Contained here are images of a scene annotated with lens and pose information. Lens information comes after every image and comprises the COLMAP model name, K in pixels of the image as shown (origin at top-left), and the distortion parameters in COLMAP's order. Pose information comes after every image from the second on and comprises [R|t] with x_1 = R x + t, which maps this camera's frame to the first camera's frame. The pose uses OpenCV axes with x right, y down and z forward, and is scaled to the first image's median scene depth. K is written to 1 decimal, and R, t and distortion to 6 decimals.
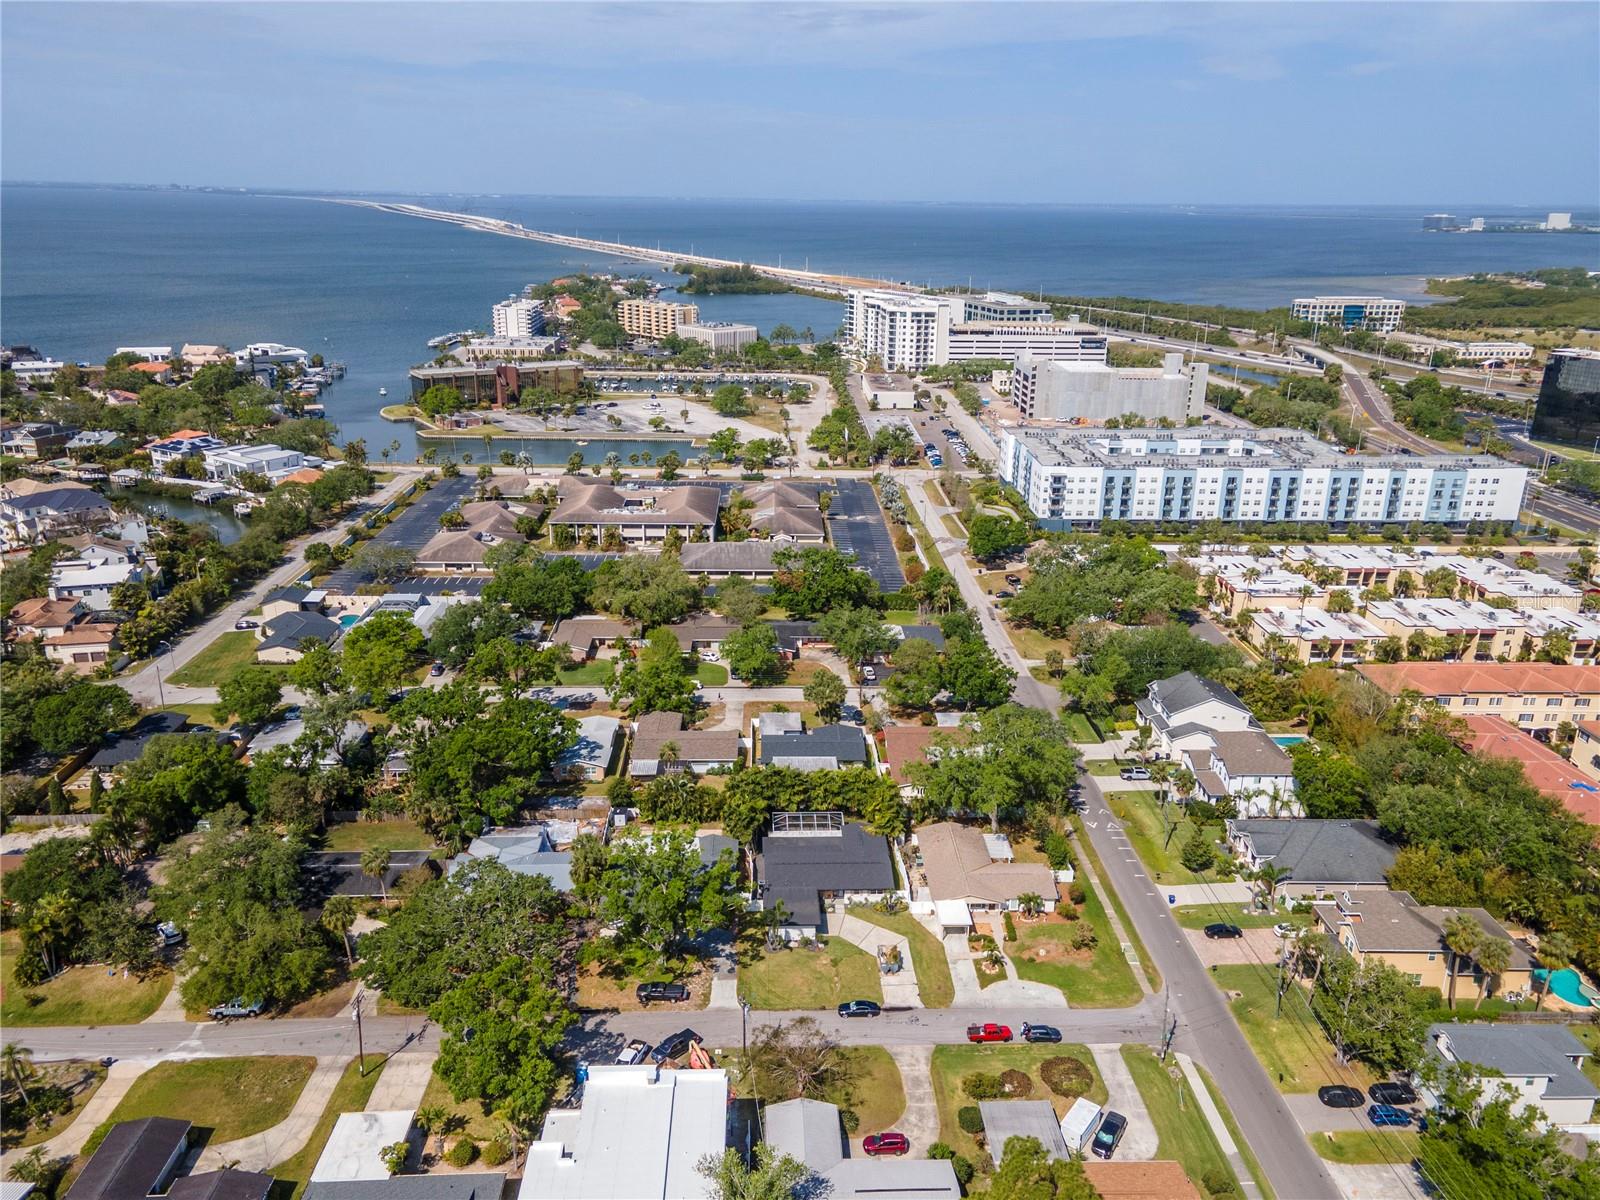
lens RADIAL K [[1222.9, 0, 810.8], [0, 1222.9, 593.9], [0, 0, 1]] dist [0.040860, -0.000208]
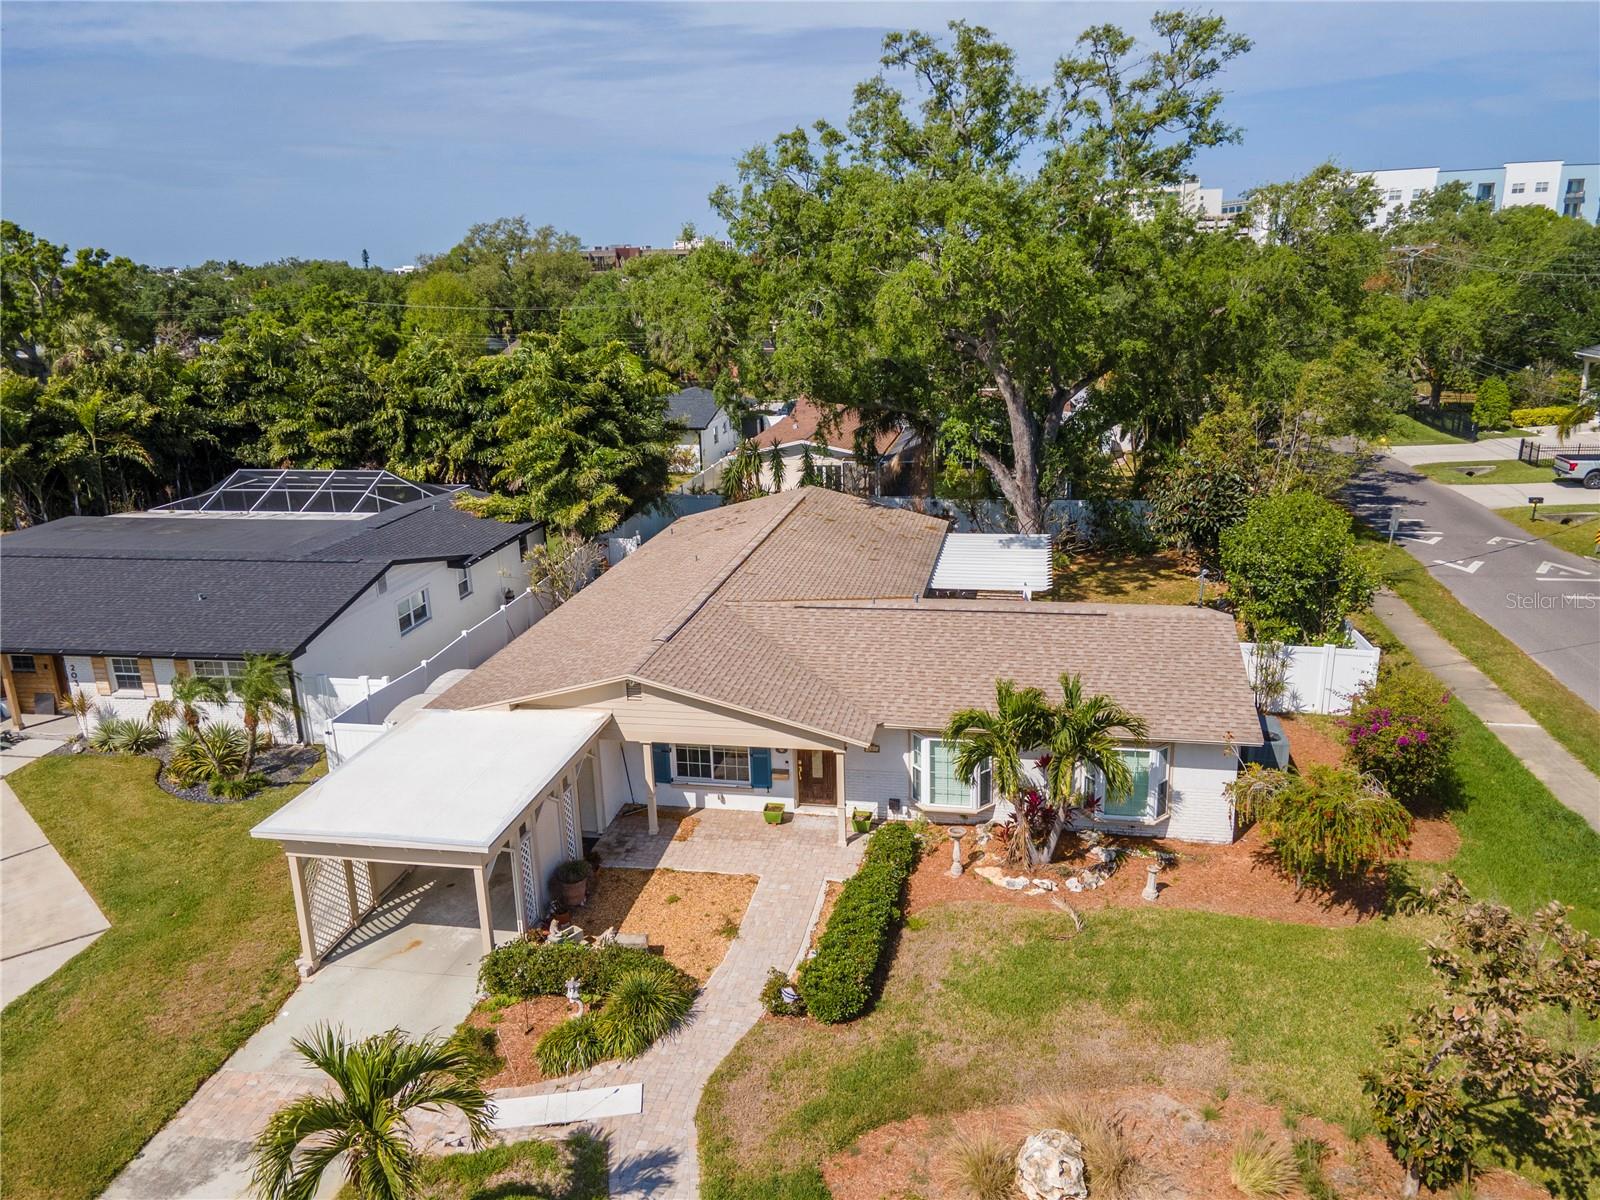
lens RADIAL K [[1162.9, 0, 800.0], [0, 1162.9, 600.0], [0, 0, 1]] dist [0.037496, 0.006948]
pose [[0.971617, 0.018921, -0.235803, 0.091712], [-0.027066, 0.999142, -0.031350, 0.119981], [0.235007, 0.036843, 0.971295, 0.433995]]
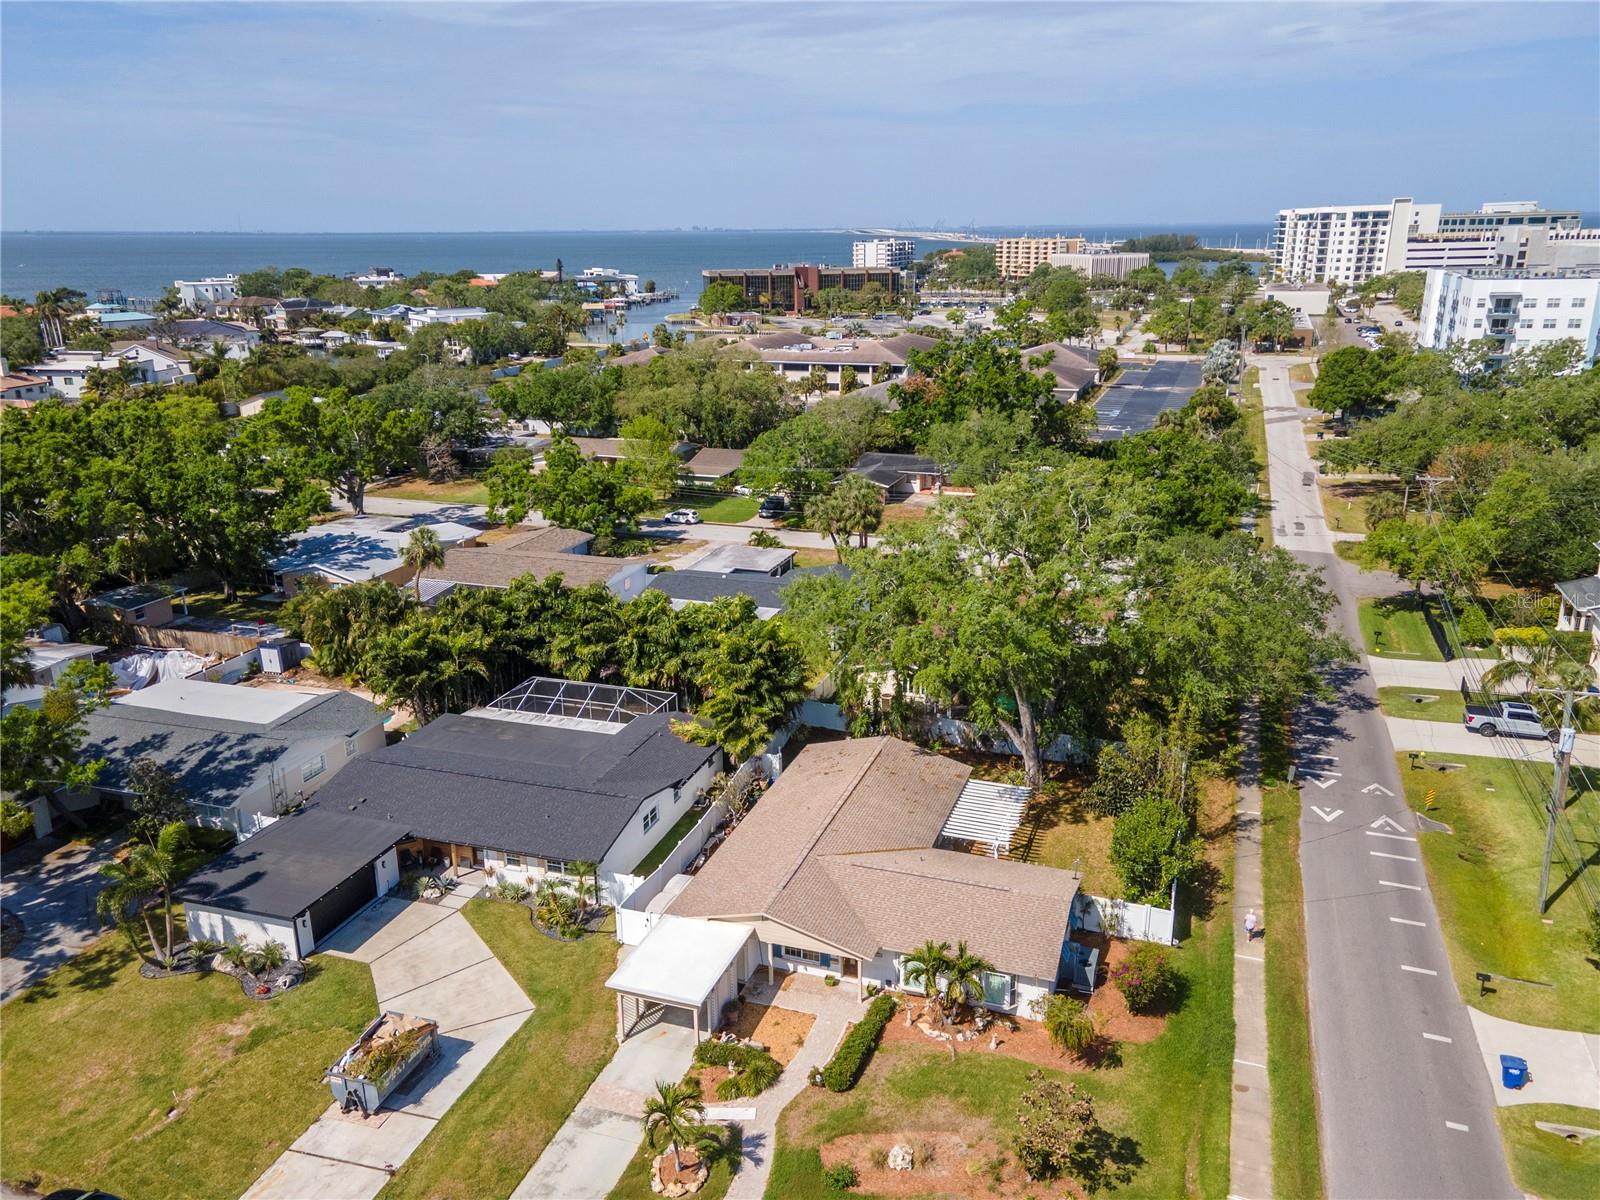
lens RADIAL K [[1221.7, 0, 801.6], [0, 1221.7, 603.2], [0, 0, 1]] dist [0.002449, 0.089764]
pose [[0.927189, 0.081662, -0.365585, 0.124340], [-0.089593, 0.995967, -0.004752, 0.082712], [0.363723, 0.037160, 0.930766, 0.353024]]
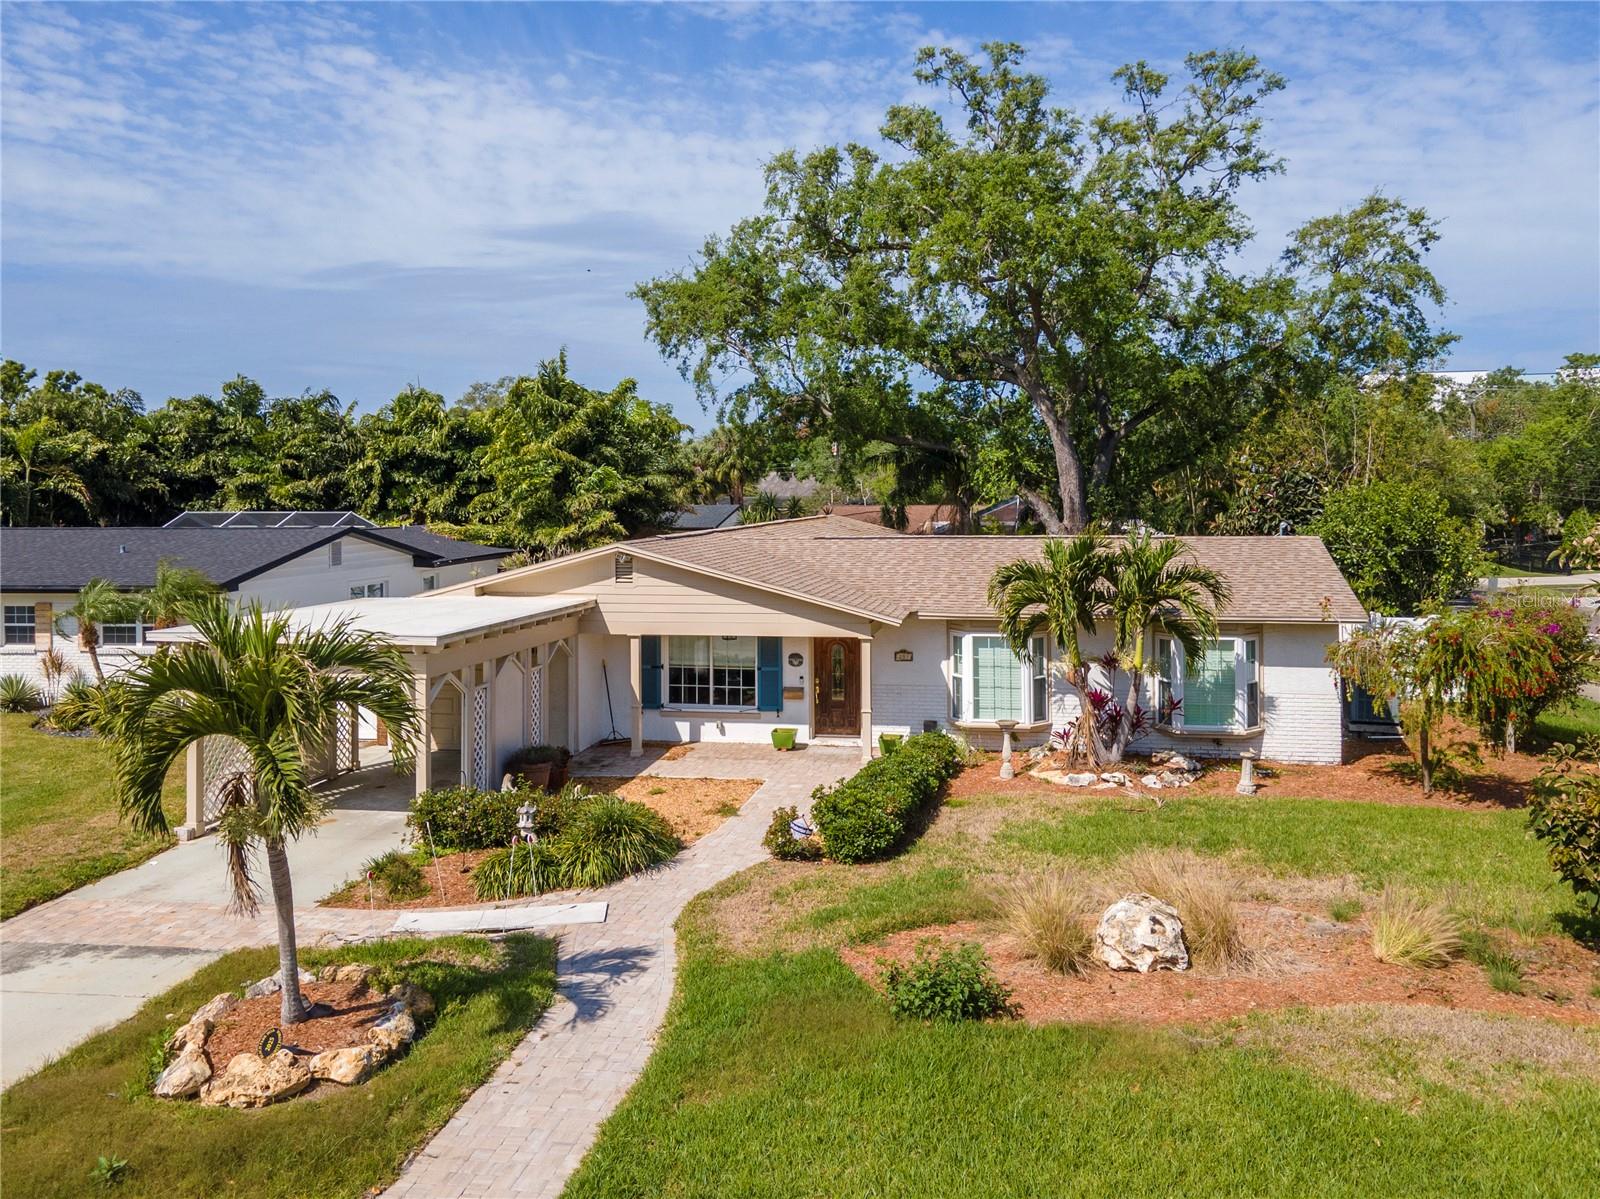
lens RADIAL K [[1310.8, 0, 839.6], [0, 1310.8, 489.9], [0, 0, 1]] dist [0.017011, 0.036163]
pose [[0.975496, -0.024878, -0.218605, 0.091022], [-0.045348, 0.949518, -0.310417, 0.140523], [0.215292, 0.312724, 0.925123, 0.439278]]
